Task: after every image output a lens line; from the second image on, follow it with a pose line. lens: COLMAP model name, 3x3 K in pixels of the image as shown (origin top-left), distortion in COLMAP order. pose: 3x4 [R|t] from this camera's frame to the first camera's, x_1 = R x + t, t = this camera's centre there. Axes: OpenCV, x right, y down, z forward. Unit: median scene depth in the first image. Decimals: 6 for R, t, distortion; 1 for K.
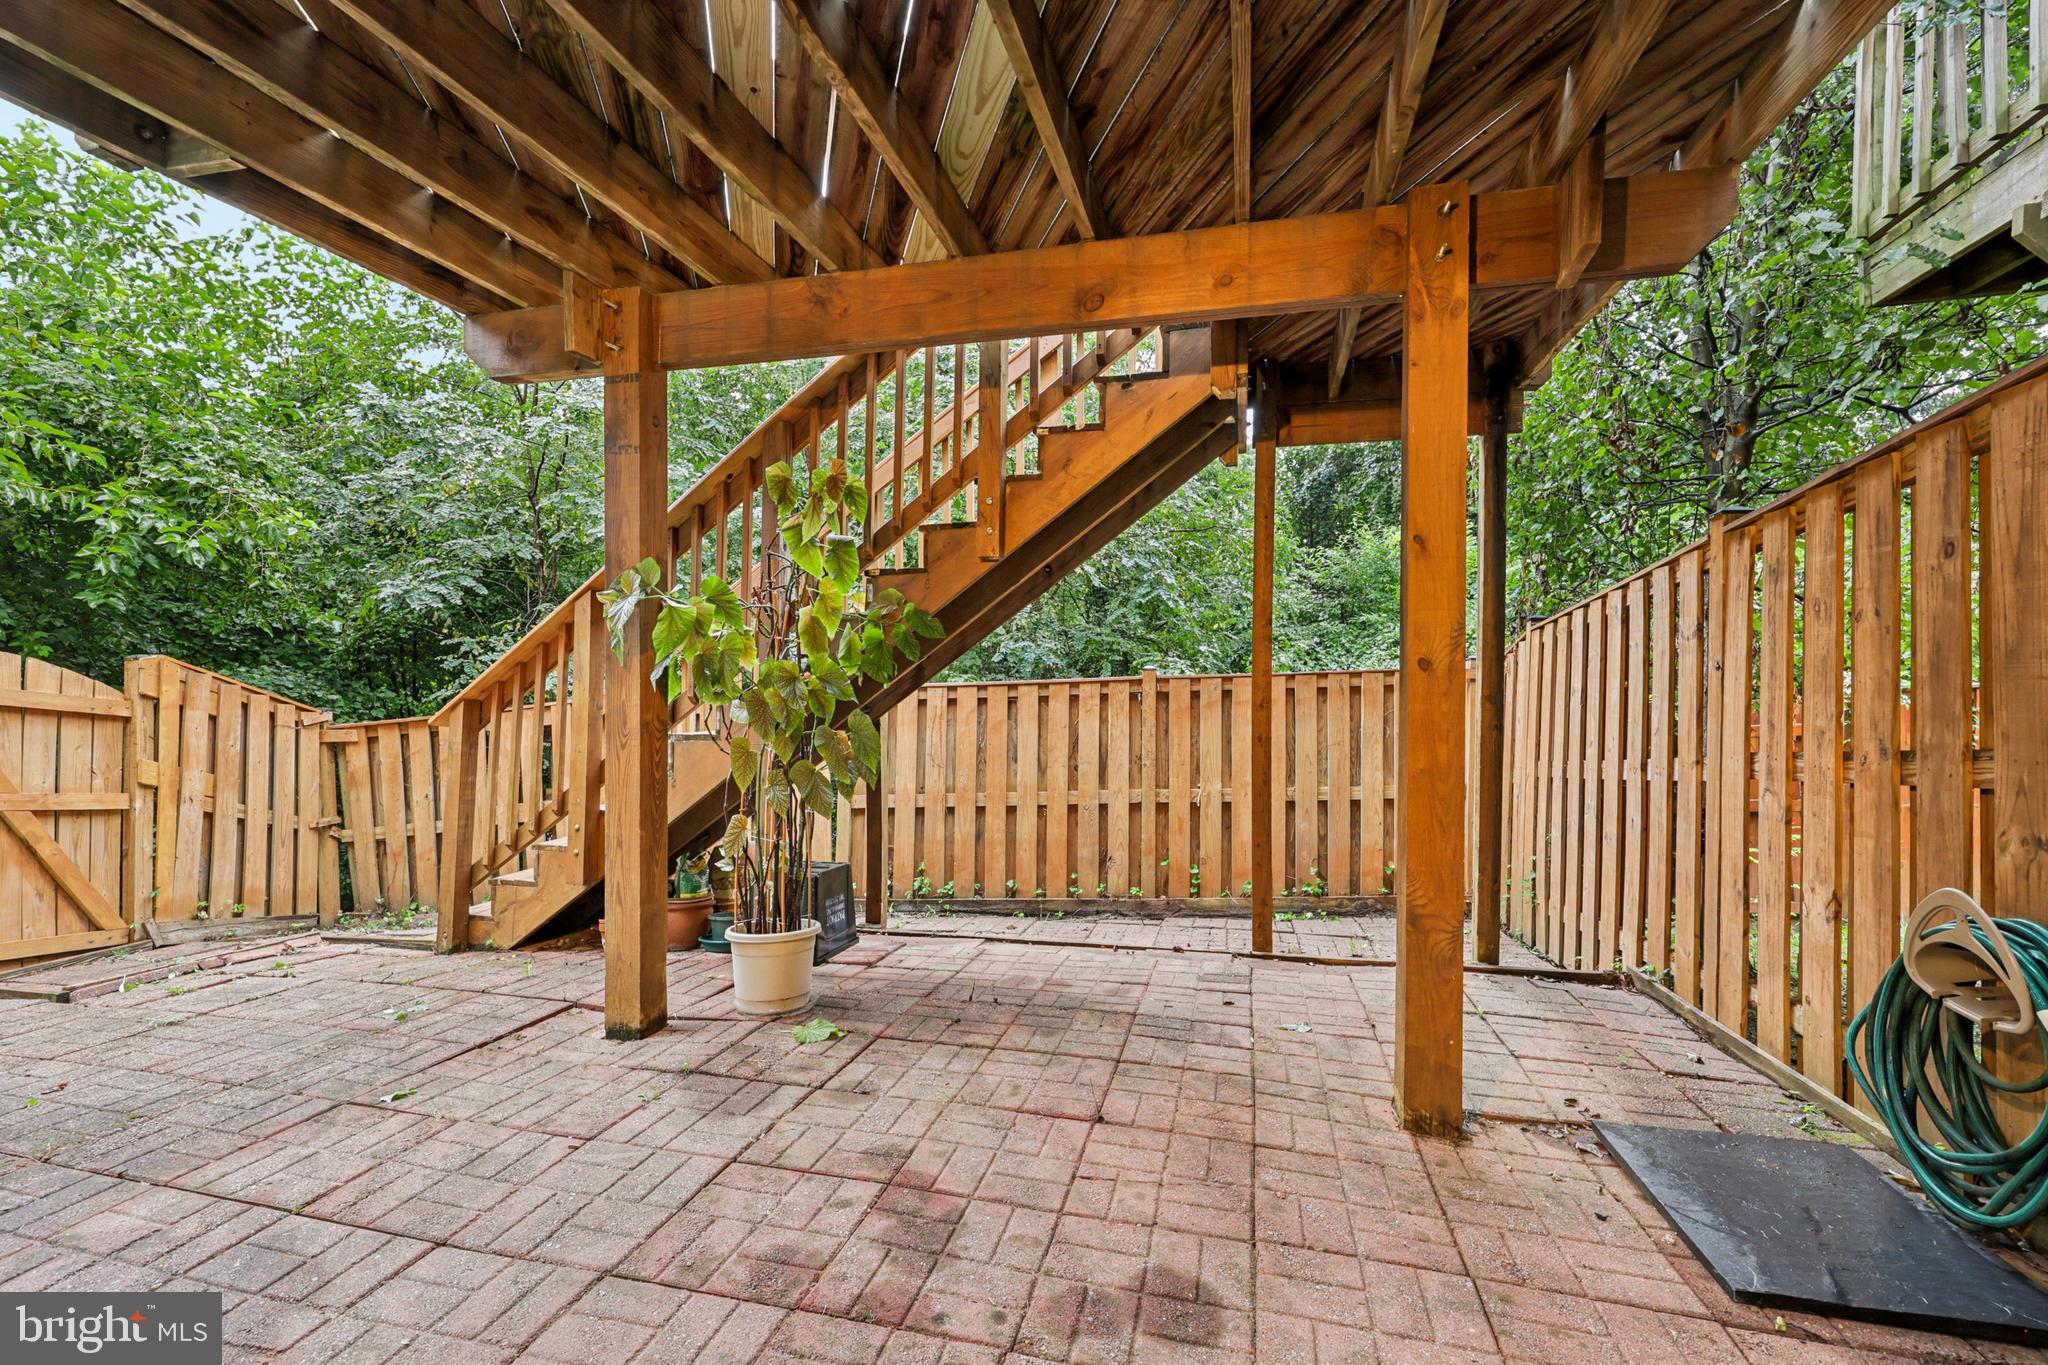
lens RADIAL K [[835.4, 0, 1031.9], [0, 835.4, 676.6], [0, 0, 1]] dist [0.000432, -0.000019]
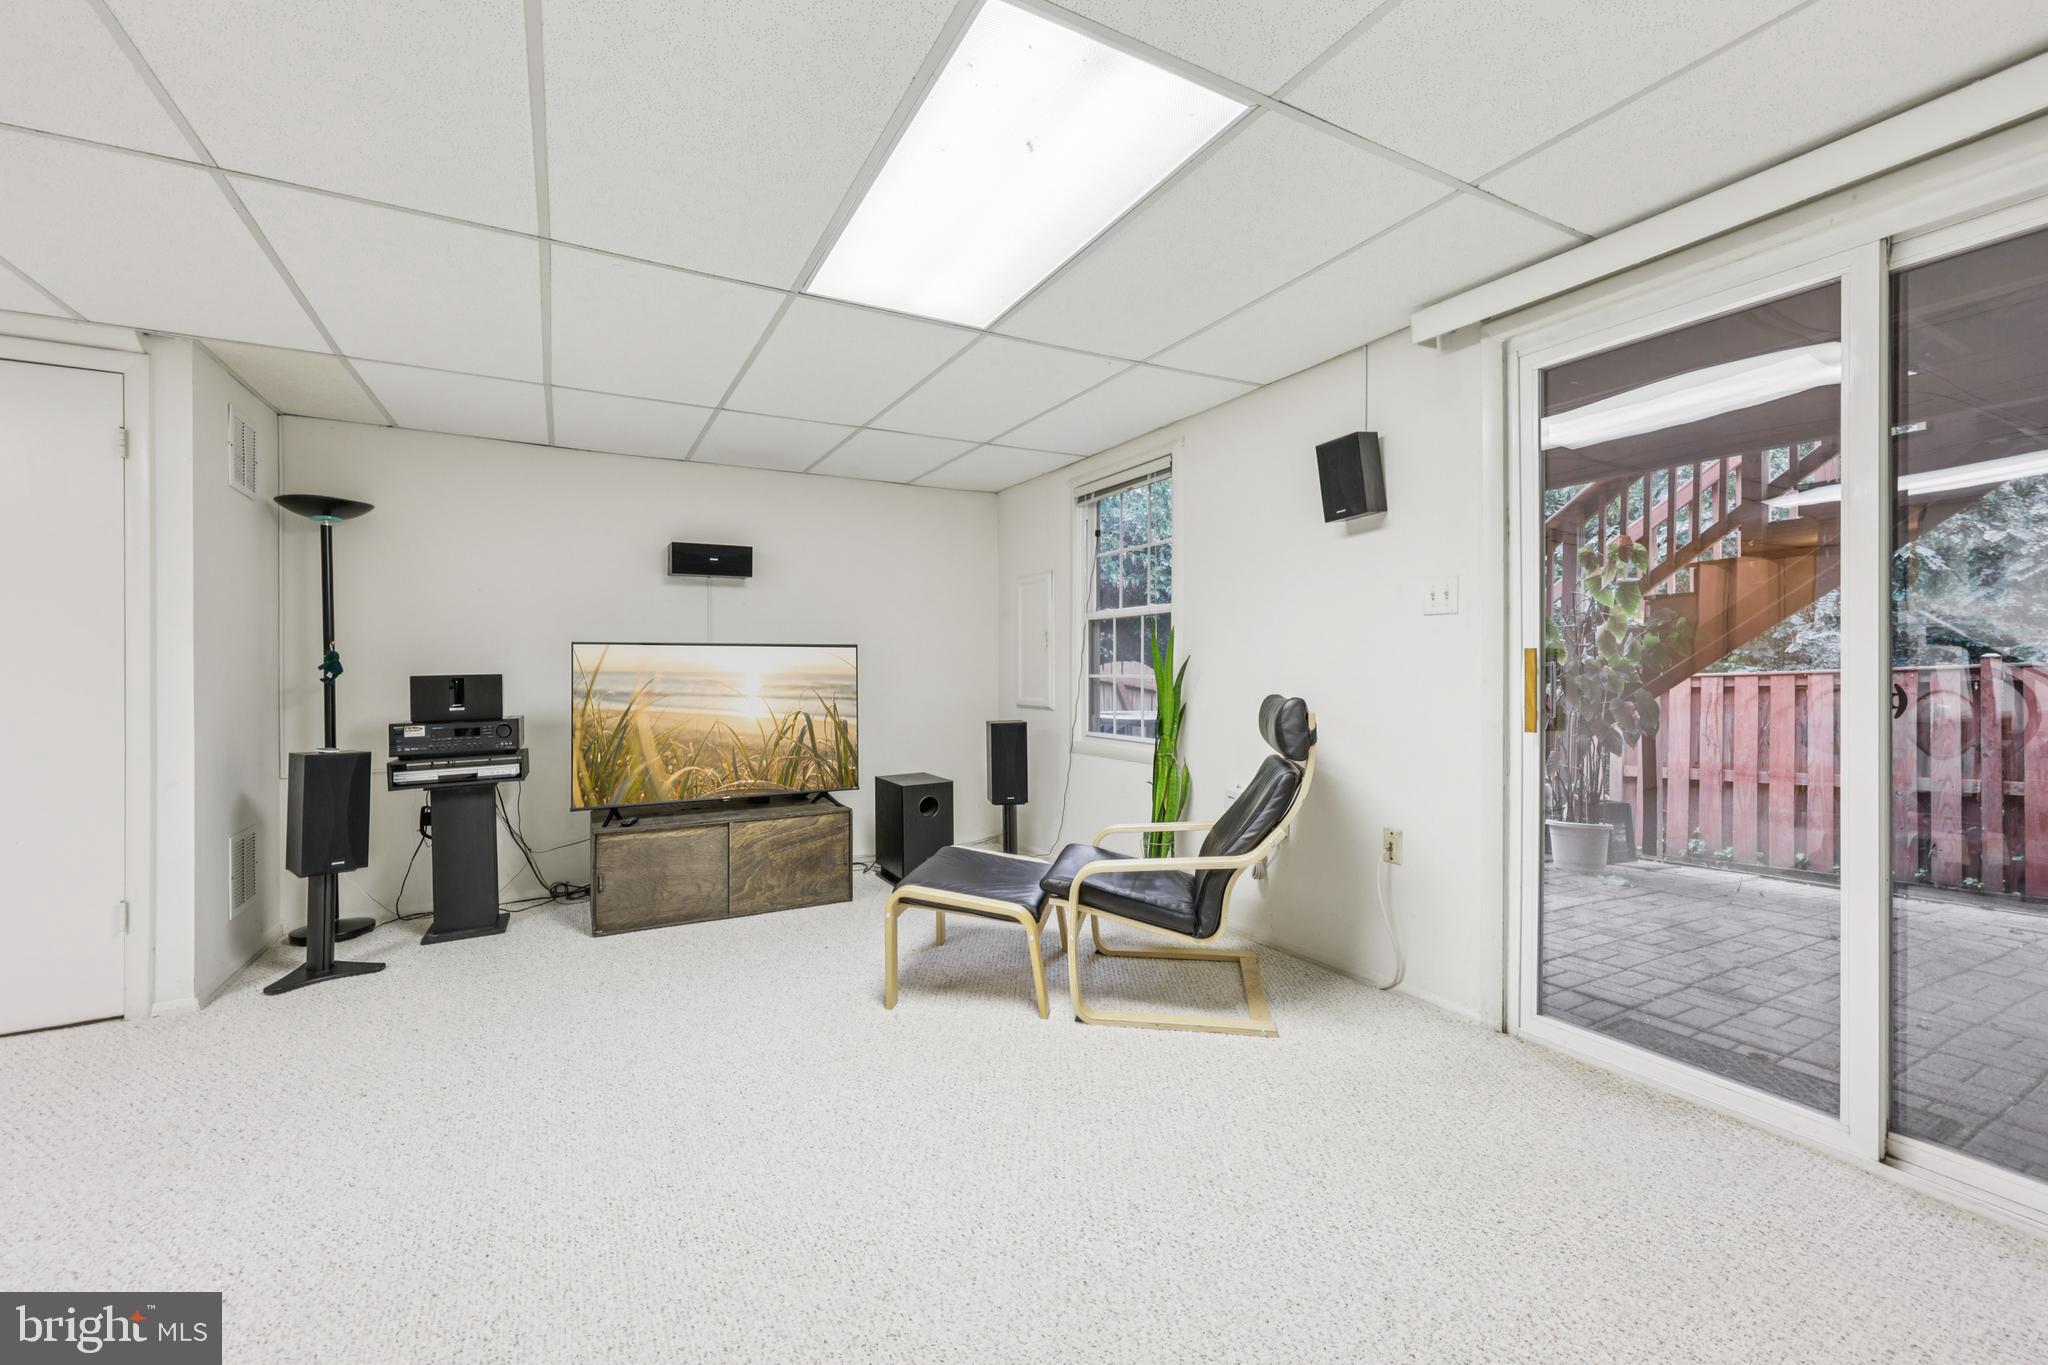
lens RADIAL K [[835.4, 0, 1024.0], [0, 835.4, 670.6], [0, 0, 1]] dist [0.000432, -0.000019]
pose [[0.688256, -0.009122, -0.725410, 0.072913], [0.007917, 0.999956, -0.005063, 0.002210], [0.725424, -0.002259, 0.688298, -0.505807]]
